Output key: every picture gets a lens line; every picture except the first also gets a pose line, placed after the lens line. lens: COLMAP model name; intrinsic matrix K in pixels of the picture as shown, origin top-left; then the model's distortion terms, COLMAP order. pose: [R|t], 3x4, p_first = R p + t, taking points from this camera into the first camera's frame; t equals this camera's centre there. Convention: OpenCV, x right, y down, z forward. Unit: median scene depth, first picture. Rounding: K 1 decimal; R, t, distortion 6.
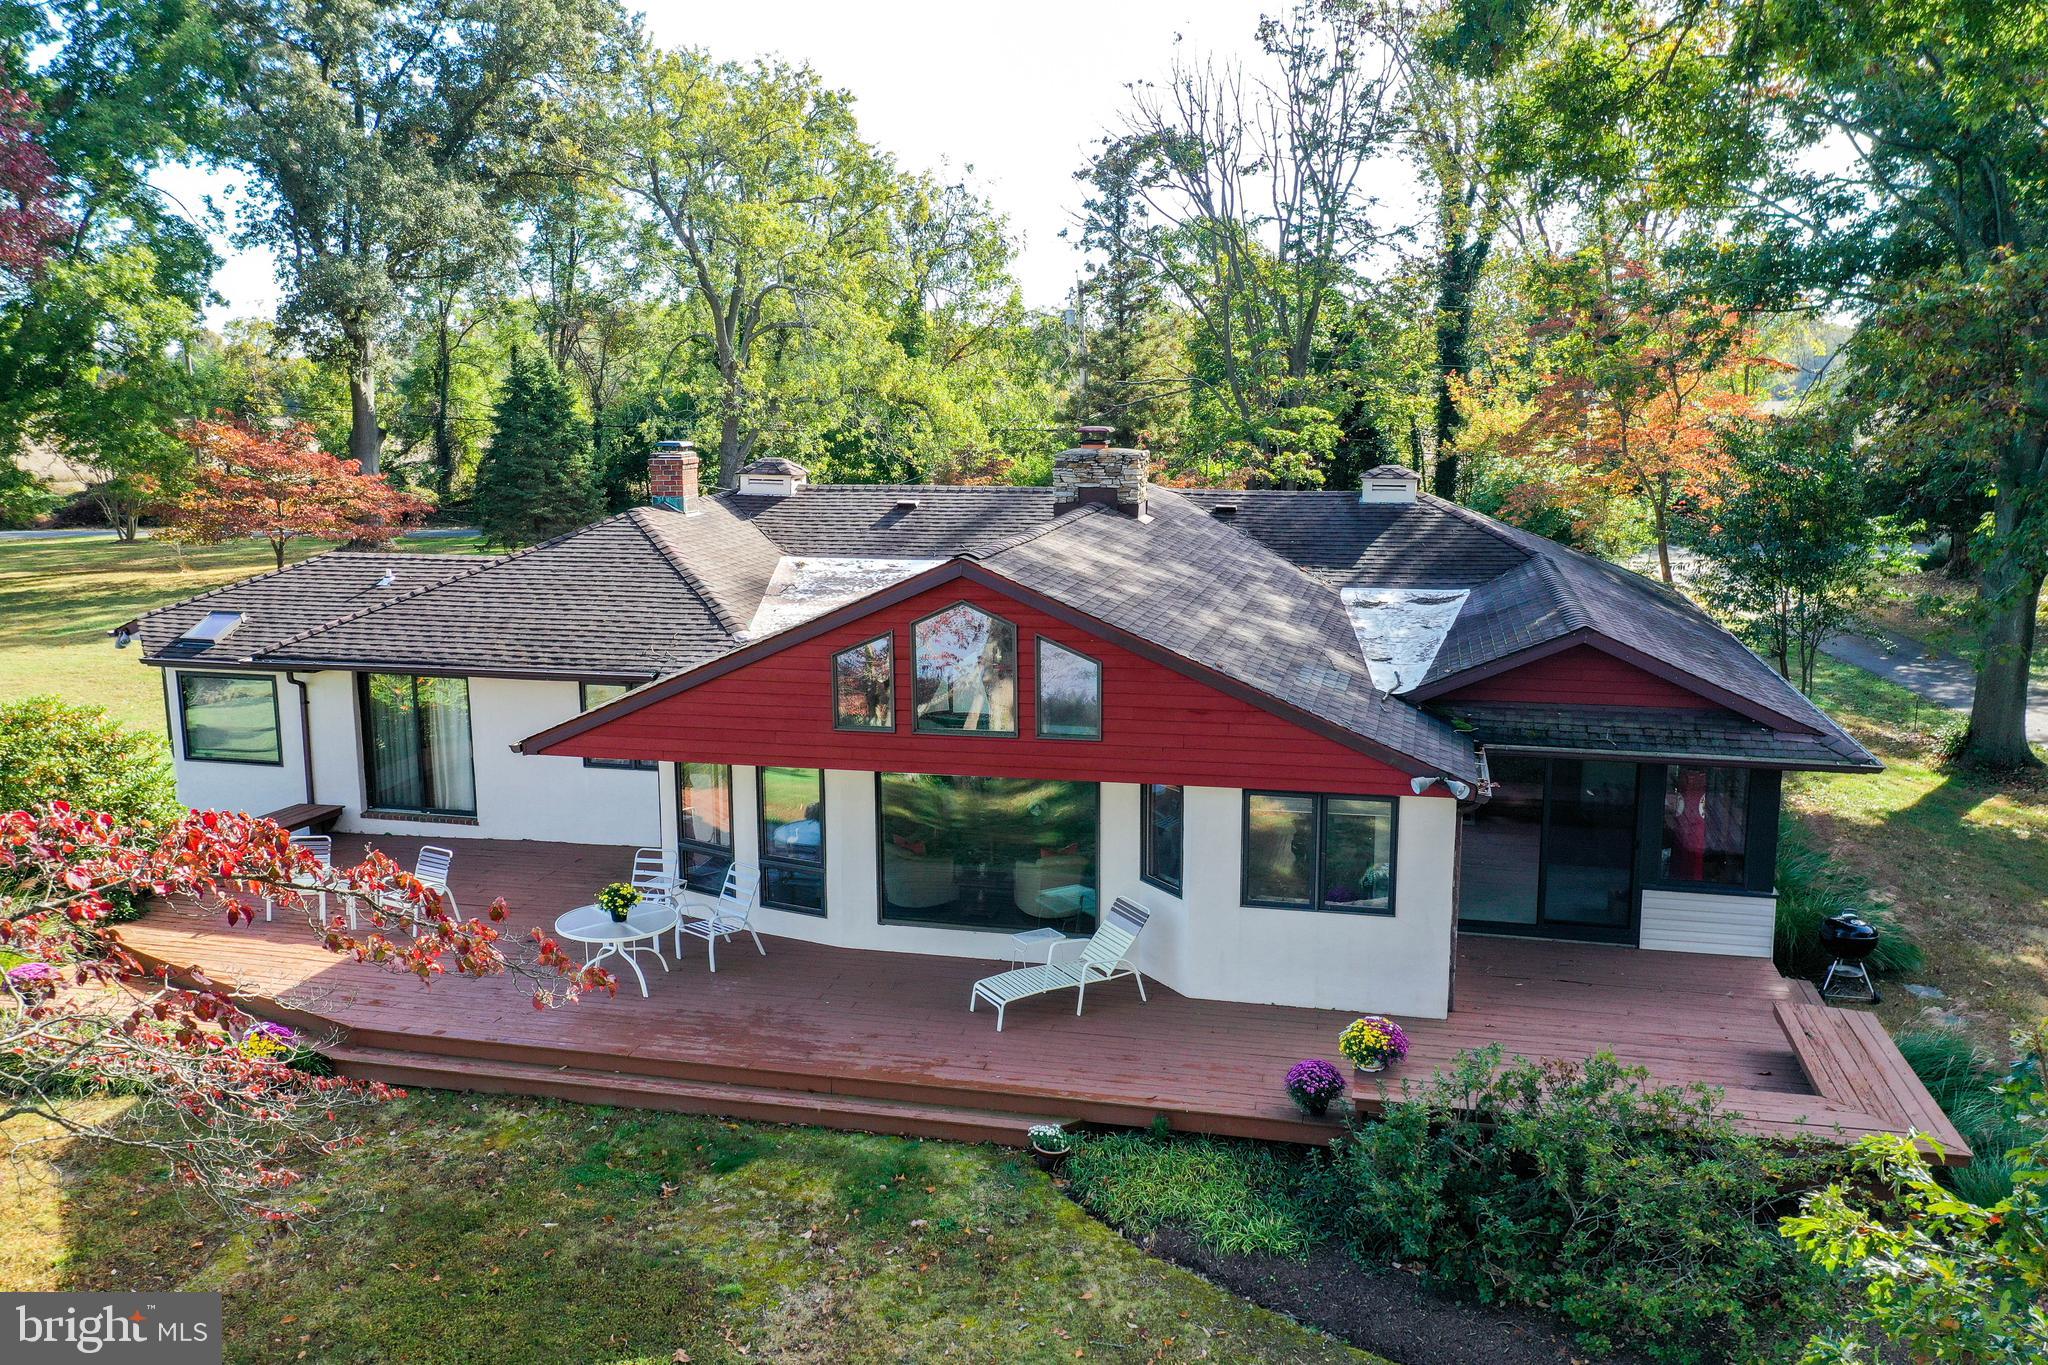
lens RADIAL K [[1604.2, 0, 1028.2], [0, 1604.2, 677.5], [0, 0, 1]] dist [0.014909, -0.006381]
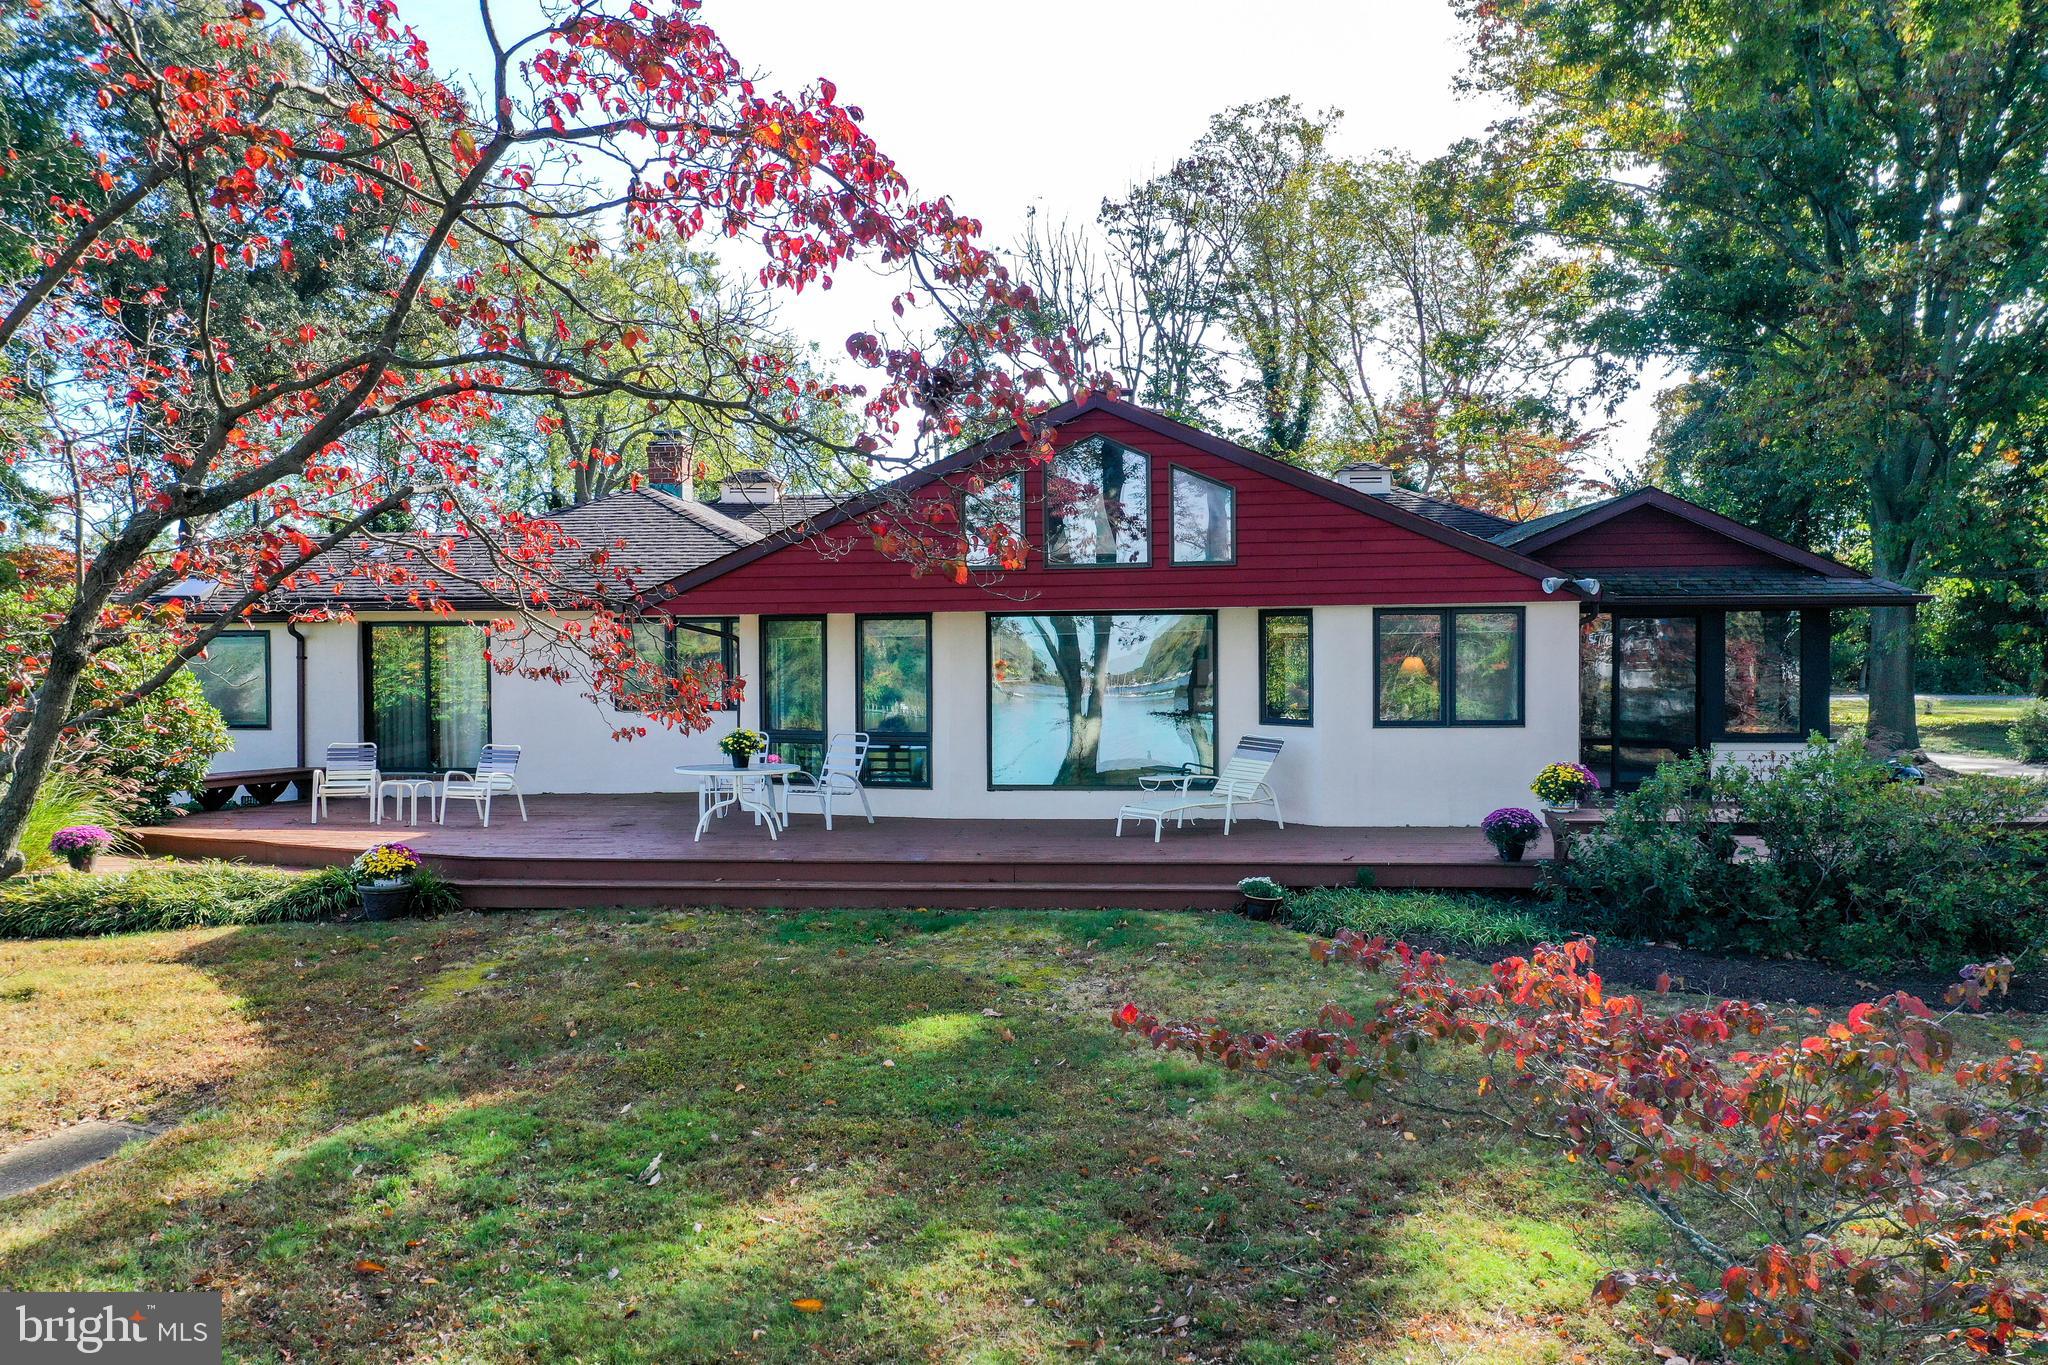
lens RADIAL K [[1604.2, 0, 1025.1], [0, 1604.2, 677.6], [0, 0, 1]] dist [0.014909, -0.006381]
pose [[0.989740, -0.004883, 0.142796, -0.166624], [0.027380, 0.987377, -0.156006, 0.188972], [-0.140232, 0.158315, 0.977380, 0.018666]]
